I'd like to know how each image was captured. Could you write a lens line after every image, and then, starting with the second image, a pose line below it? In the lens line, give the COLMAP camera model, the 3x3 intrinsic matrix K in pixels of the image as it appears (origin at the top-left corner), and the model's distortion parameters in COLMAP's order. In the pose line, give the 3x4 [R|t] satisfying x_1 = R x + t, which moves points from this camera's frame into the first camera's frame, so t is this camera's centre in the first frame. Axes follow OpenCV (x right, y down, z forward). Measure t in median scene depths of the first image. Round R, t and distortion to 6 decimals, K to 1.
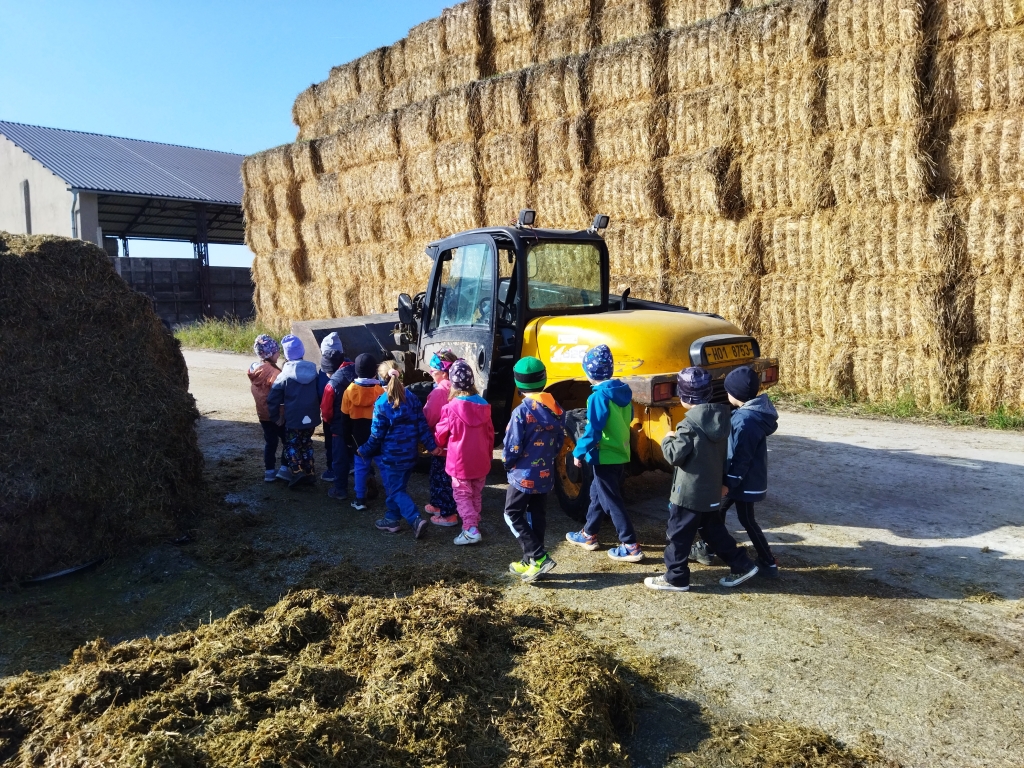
lens RADIAL K [[747.0, 0, 512.4], [0, 747.0, 390.4], [0, 0, 1]] dist [0.120729, -0.168418]
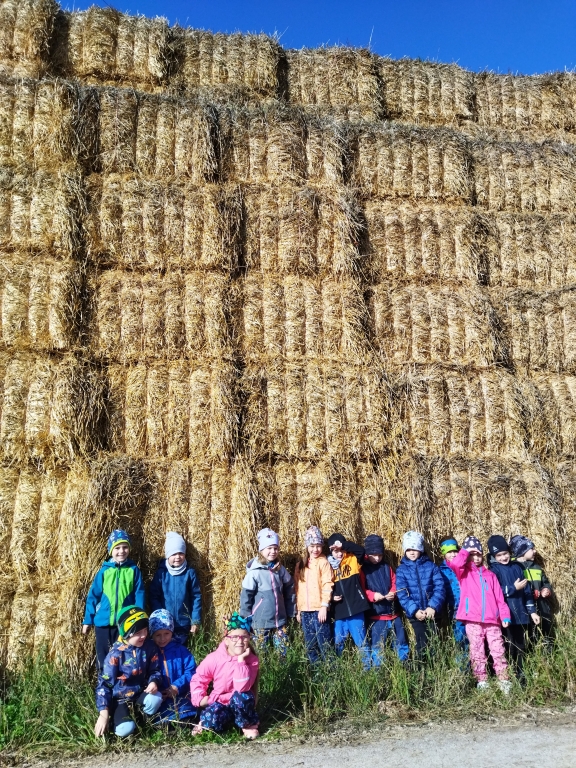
lens RADIAL K [[560.3, 0, 288.0], [0, 560.3, 384.0], [0, 0, 1]] dist [0.120729, -0.168418]
pose [[0.603028, 0.206736, 0.770466, -0.169529], [0.122555, 0.930359, -0.345561, -0.049076], [-0.788250, 0.302807, 0.535696, 0.564664]]
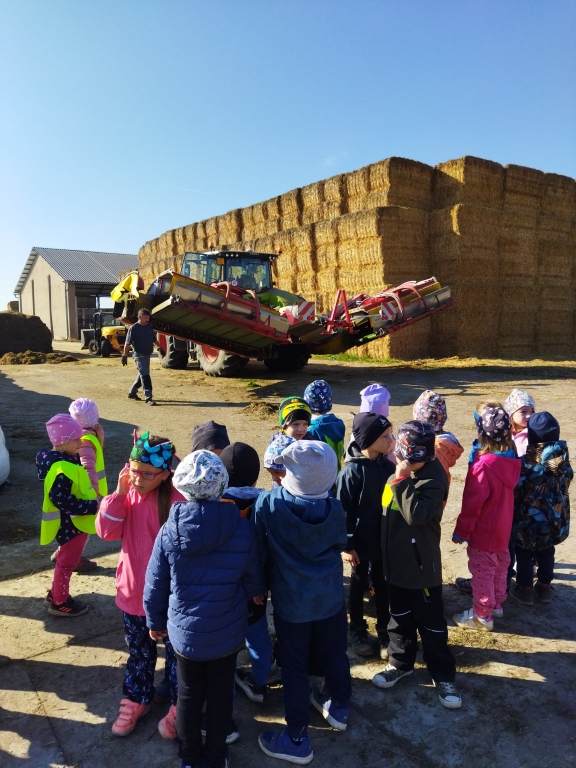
lens RADIAL K [[560.3, 0, 288.0], [0, 560.3, 384.0], [0, 0, 1]] dist [0.120729, -0.168418]
pose [[0.982115, 0.019887, -0.187231, 0.698473], [-0.023844, 0.999537, -0.018908, 0.125654], [0.186768, 0.023035, 0.982134, -0.963003]]
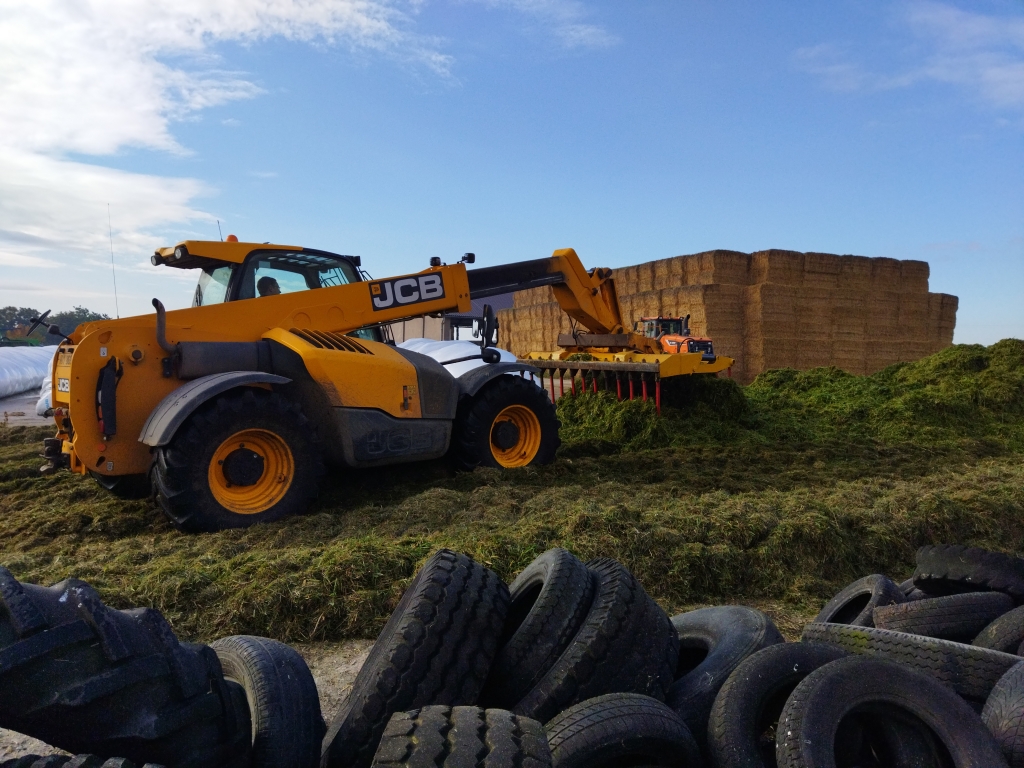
lens RADIAL K [[747.0, 0, 512.4], [0, 747.0, 390.4], [0, 0, 1]] dist [0.120729, -0.168418]
pose [[0.926533, 0.047279, -0.373232, 0.948201], [-0.078622, 0.994500, -0.069199, 0.237569], [0.367907, 0.093460, 0.925154, -1.939673]]
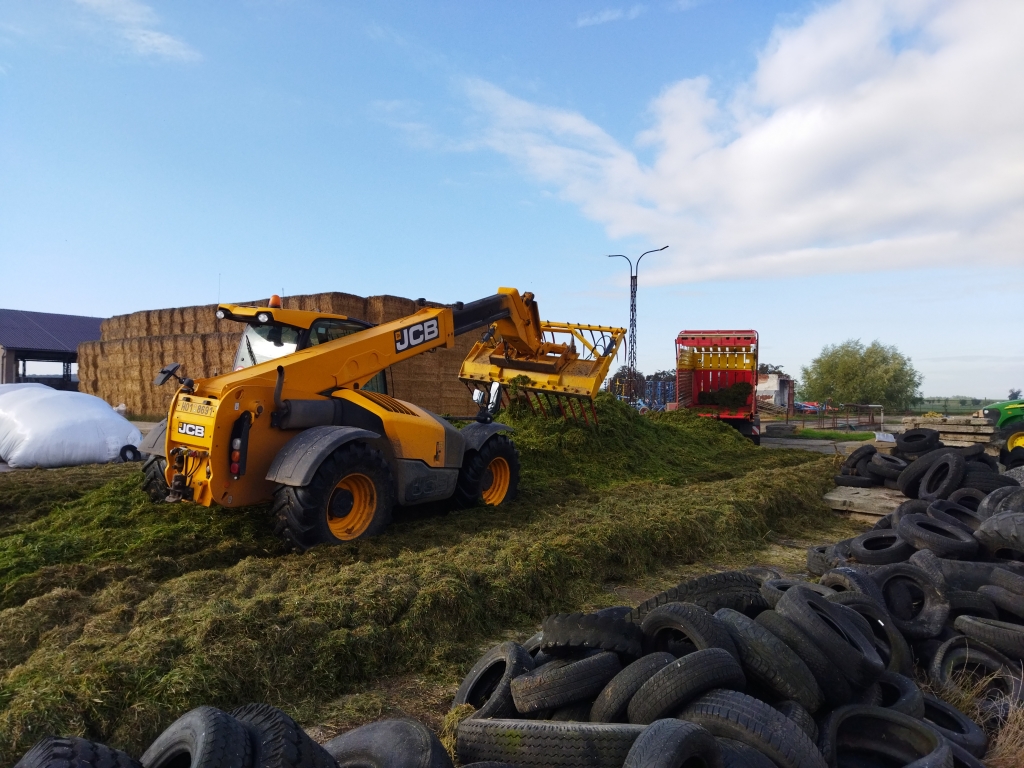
lens RADIAL K [[747.0, 0, 512.4], [0, 747.0, 390.4], [0, 0, 1]] dist [0.120729, -0.168418]
pose [[0.993378, 0.022382, 0.112689, 0.939677], [-0.006789, 0.990561, -0.136903, 0.223024], [-0.114690, 0.135231, 0.984154, -1.938199]]
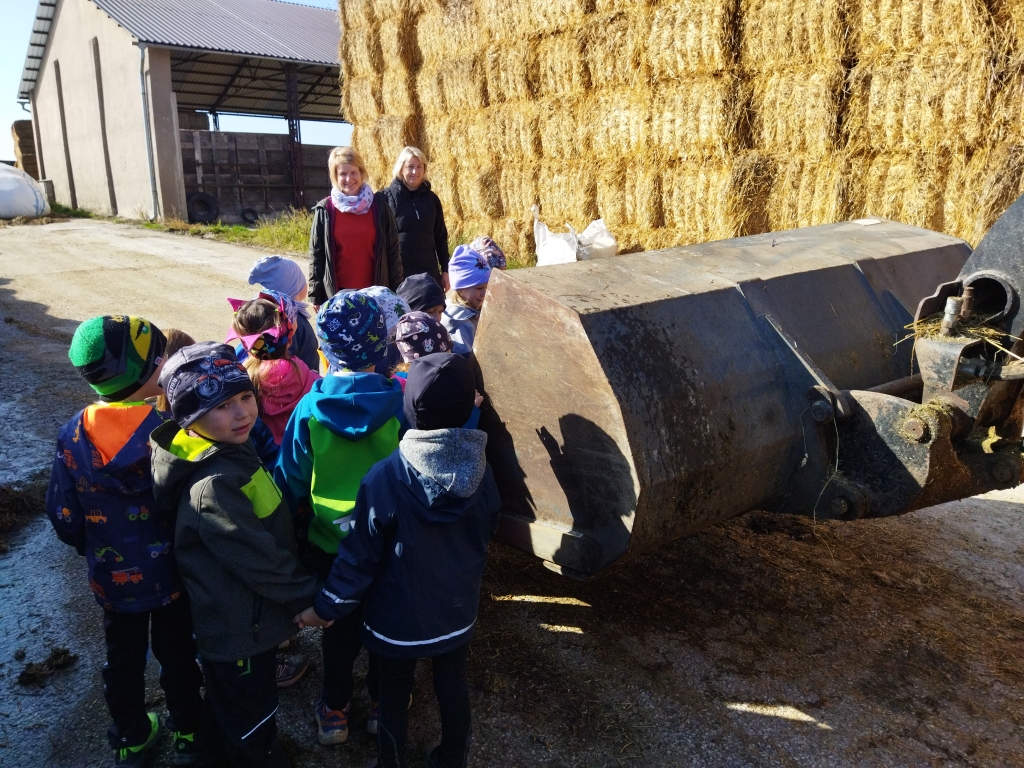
lens RADIAL K [[747.0, 0, 512.4], [0, 747.0, 390.4], [0, 0, 1]] dist [0.120729, -0.168418]
pose [[0.992164, 0.048087, -0.115316, -0.099848], [-0.031561, 0.989496, 0.141075, -0.034312], [0.120888, -0.136330, 0.983260, 0.284933]]
